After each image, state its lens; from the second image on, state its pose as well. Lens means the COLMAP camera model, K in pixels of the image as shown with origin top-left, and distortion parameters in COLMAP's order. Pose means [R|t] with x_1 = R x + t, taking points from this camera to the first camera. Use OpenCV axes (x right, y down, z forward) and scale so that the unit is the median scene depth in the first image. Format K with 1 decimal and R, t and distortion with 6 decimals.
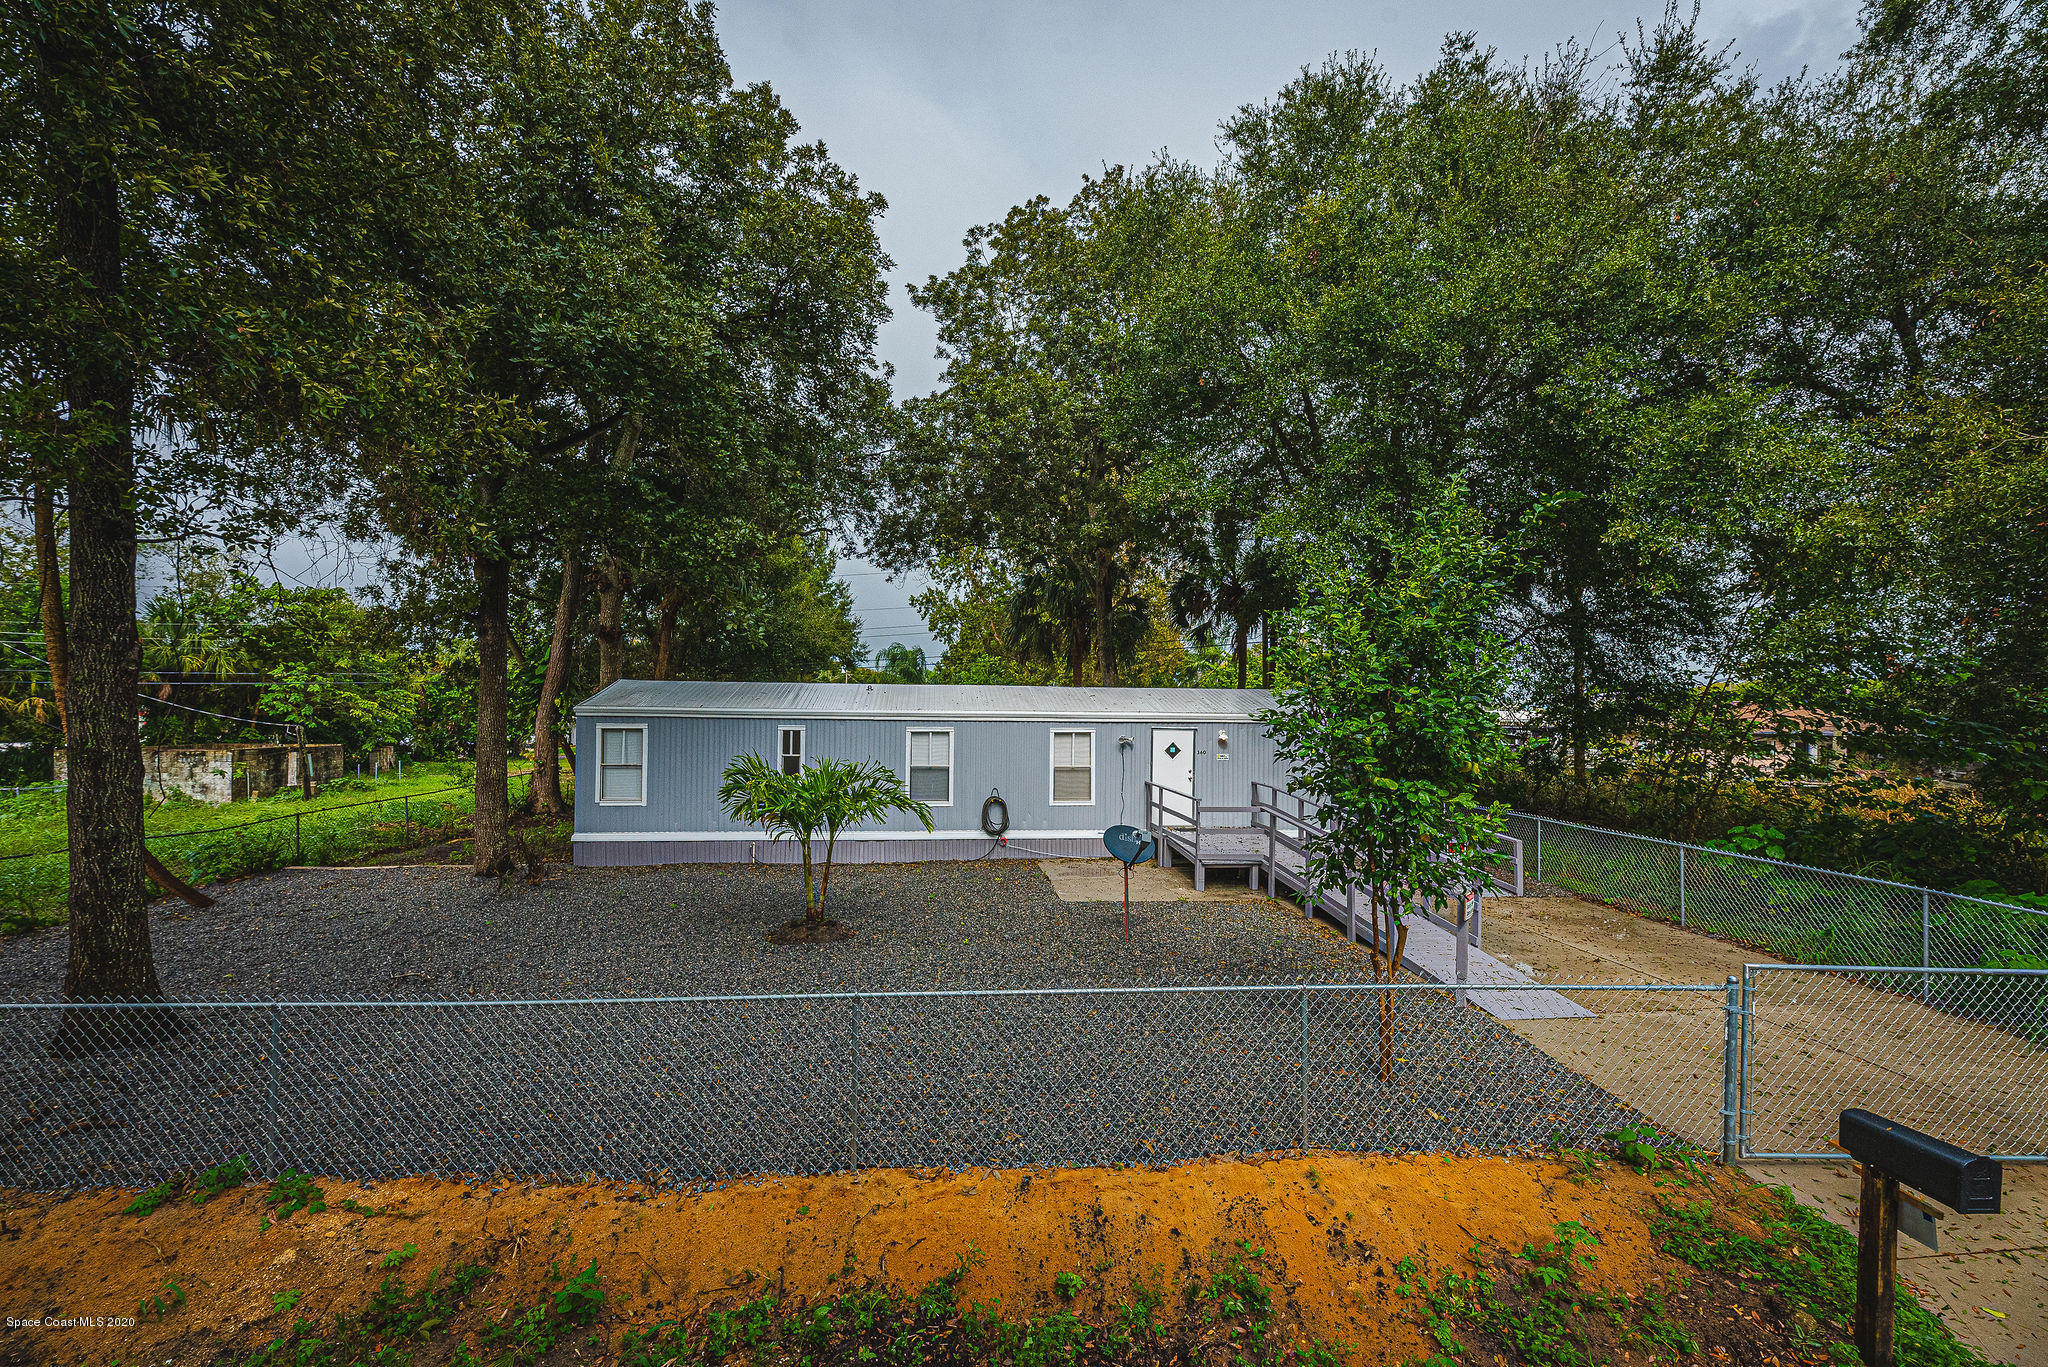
lens RADIAL K [[833.1, 0, 1007.1], [0, 833.1, 702.4], [0, 0, 1]] dist [-0.007264, 0.002682]
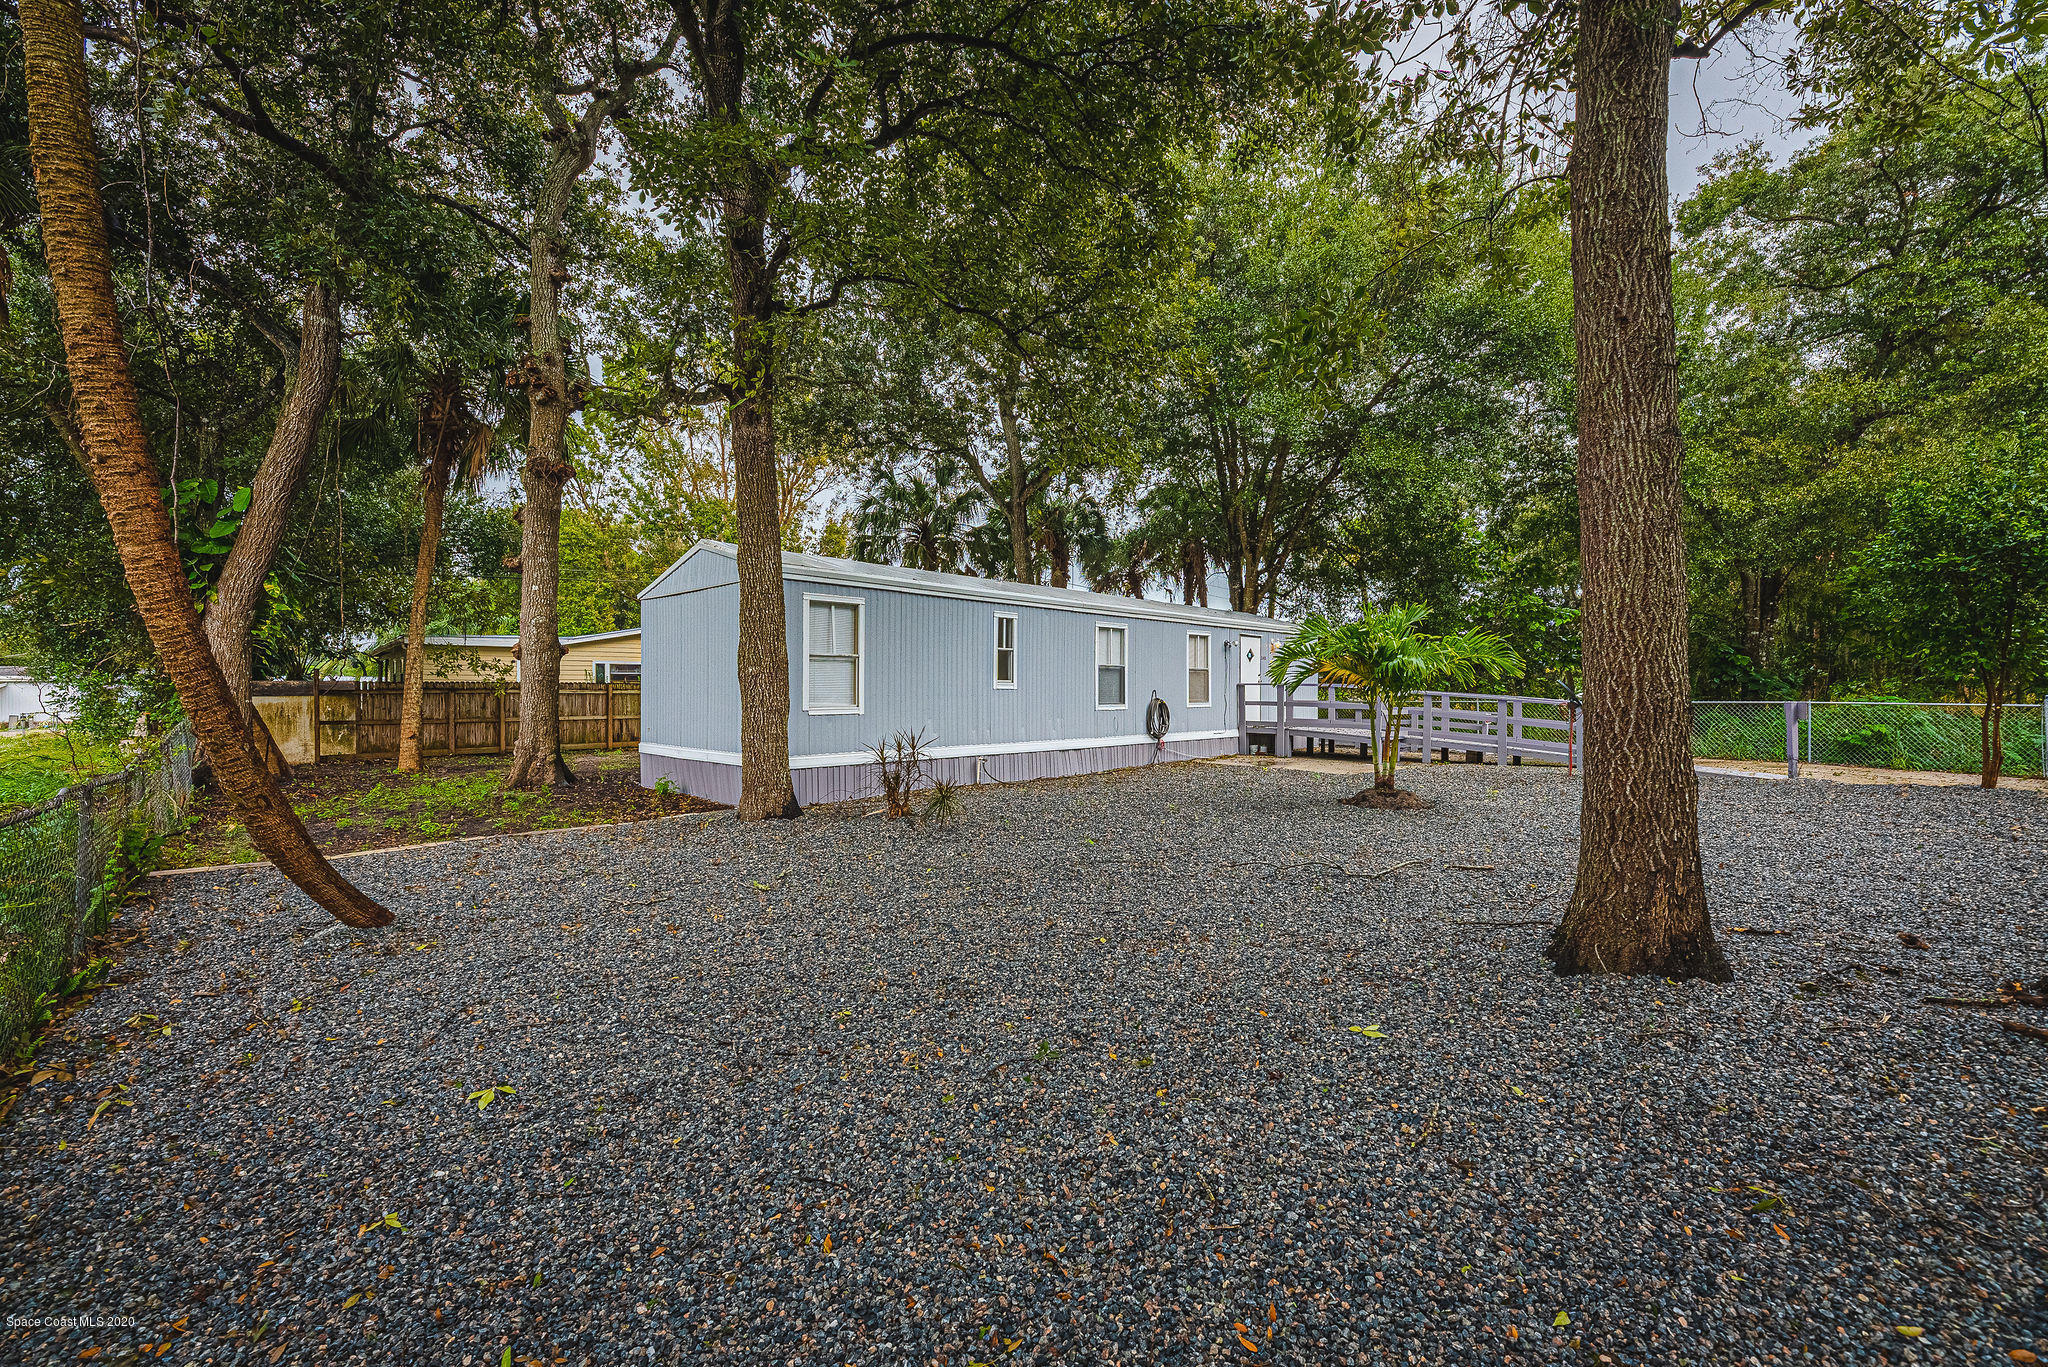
lens RADIAL K [[833.1, 0, 1012.1], [0, 833.1, 679.4], [0, 0, 1]] dist [-0.007264, 0.002682]
pose [[0.773400, 0.001386, 0.633916, -0.753530], [0.002097, 0.999987, -0.004744, 0.095385], [-0.633914, 0.004998, 0.773387, 0.360431]]
